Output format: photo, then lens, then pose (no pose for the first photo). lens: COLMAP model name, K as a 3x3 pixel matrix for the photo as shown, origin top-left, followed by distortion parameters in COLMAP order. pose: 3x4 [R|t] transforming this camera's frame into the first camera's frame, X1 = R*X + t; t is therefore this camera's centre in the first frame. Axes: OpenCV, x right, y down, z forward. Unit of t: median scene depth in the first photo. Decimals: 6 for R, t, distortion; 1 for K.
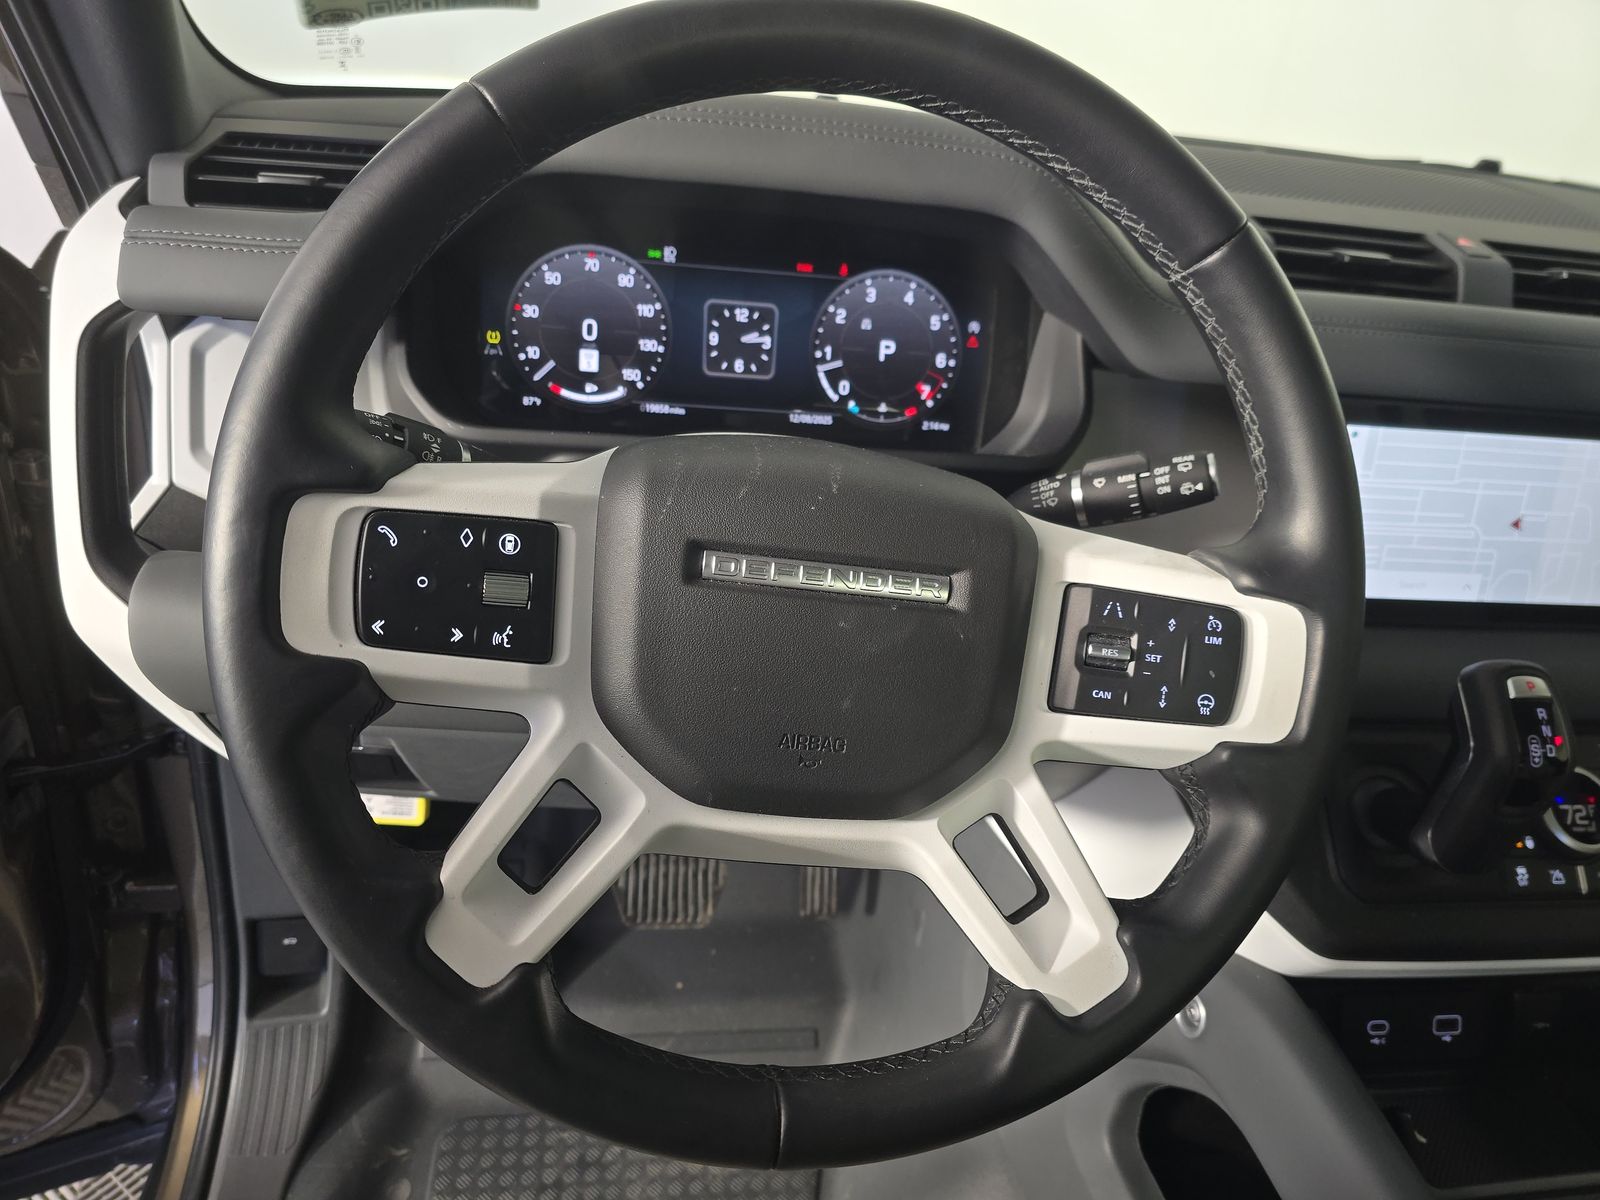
lens RADIAL K [[1071.2, 0, 785.8], [0, 1071.2, 613.9], [0, 0, 1]] dist [0.046965, -0.048958]
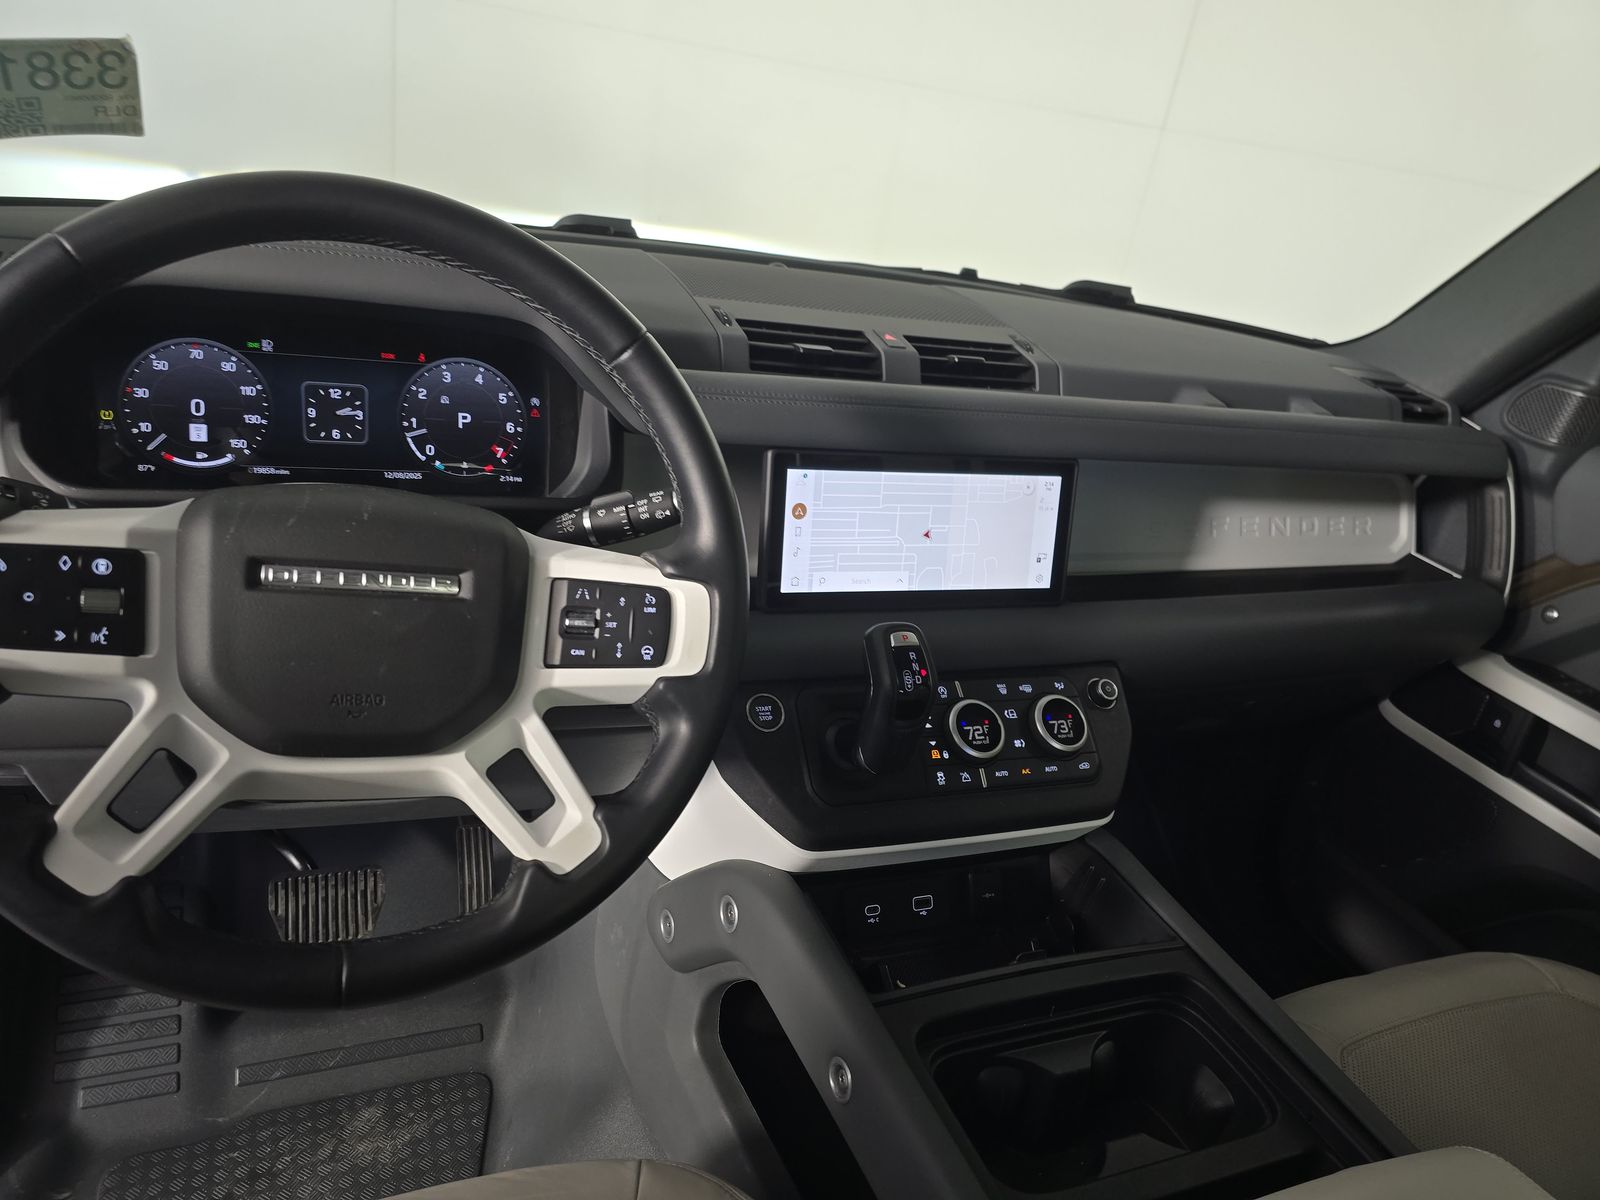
lens RADIAL K [[1071.2, 0, 780.6], [0, 1071.2, 616.0], [0, 0, 1]] dist [0.046965, -0.048958]
pose [[0.967561, -0.063981, 0.244403, 0.135528], [0.078776, 0.995575, -0.051241, 0.078769], [-0.240043, 0.068832, 0.968319, -0.301528]]
